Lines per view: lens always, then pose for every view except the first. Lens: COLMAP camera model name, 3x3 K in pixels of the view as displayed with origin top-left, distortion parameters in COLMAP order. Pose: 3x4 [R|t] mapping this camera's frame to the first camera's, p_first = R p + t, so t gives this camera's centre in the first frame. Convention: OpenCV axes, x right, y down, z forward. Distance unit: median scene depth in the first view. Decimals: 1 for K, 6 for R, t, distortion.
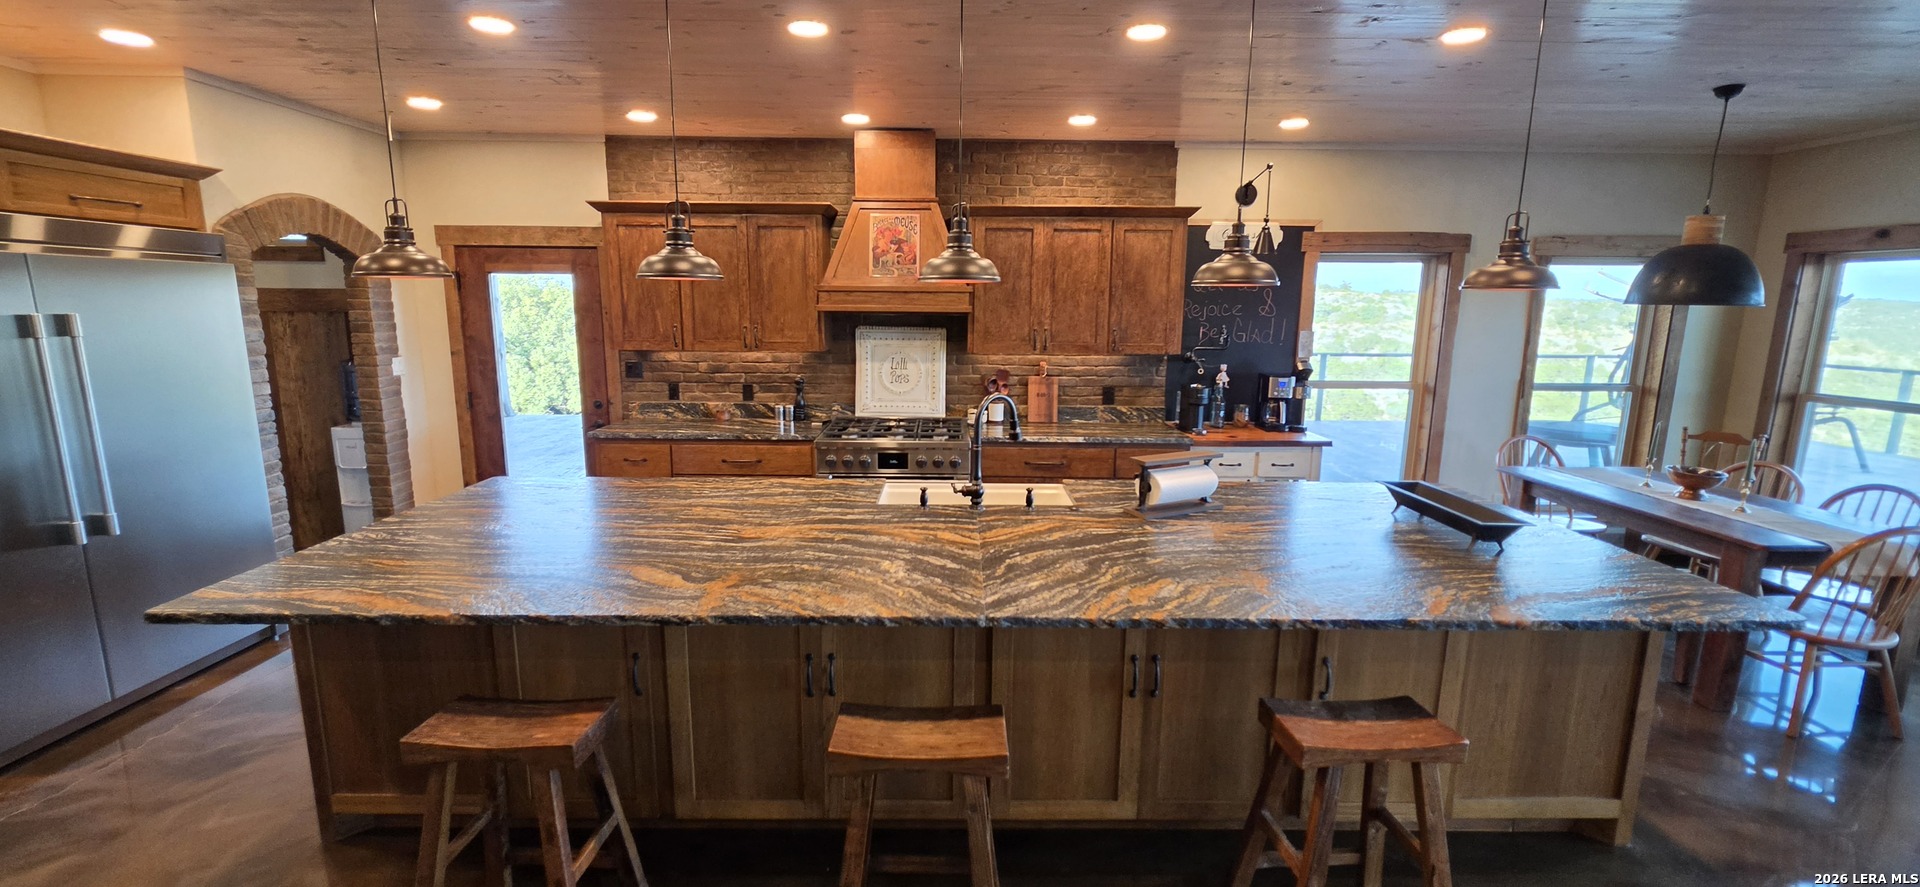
lens RADIAL K [[774.1, 0, 957.3], [0, 774.1, 442.6], [0, 0, 1]] dist [-0.000185, -0.000078]
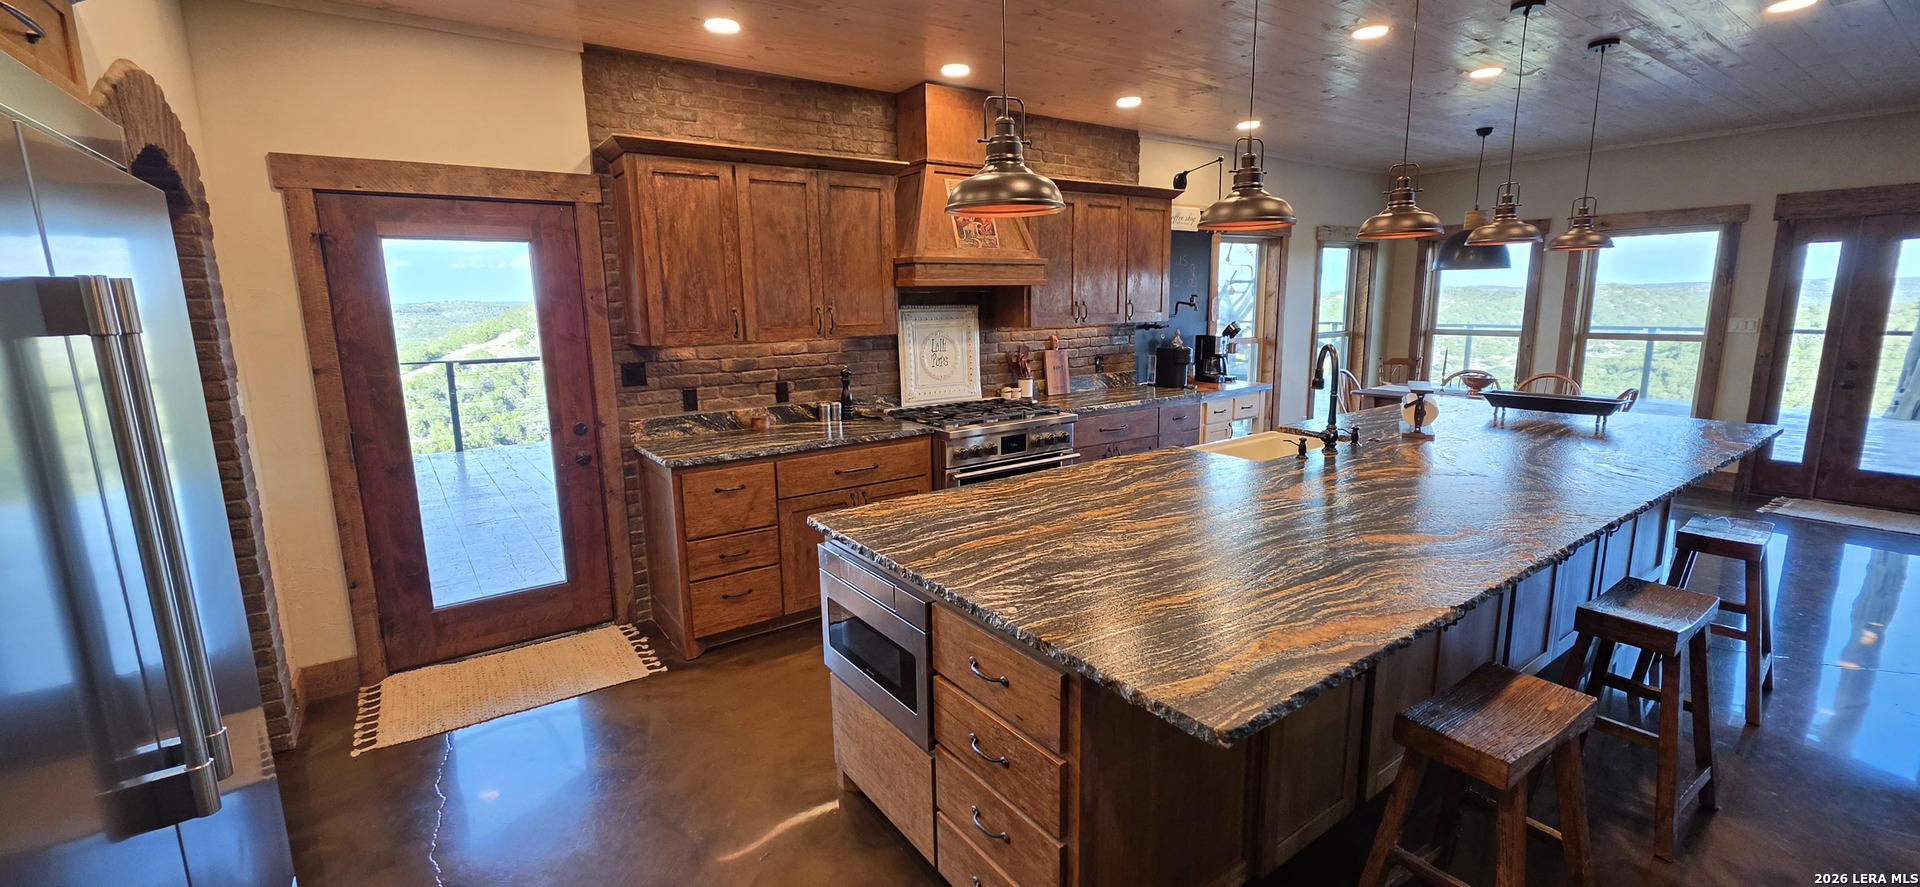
lens RADIAL K [[774.1, 0, 964.3], [0, 774.1, 443.1], [0, 0, 1]] dist [-0.000185, -0.000078]
pose [[0.819828, -0.128932, 0.557906, -0.593244], [0.127764, 0.990946, 0.041261, -0.021786], [-0.558174, 0.037453, 0.828878, 0.232682]]
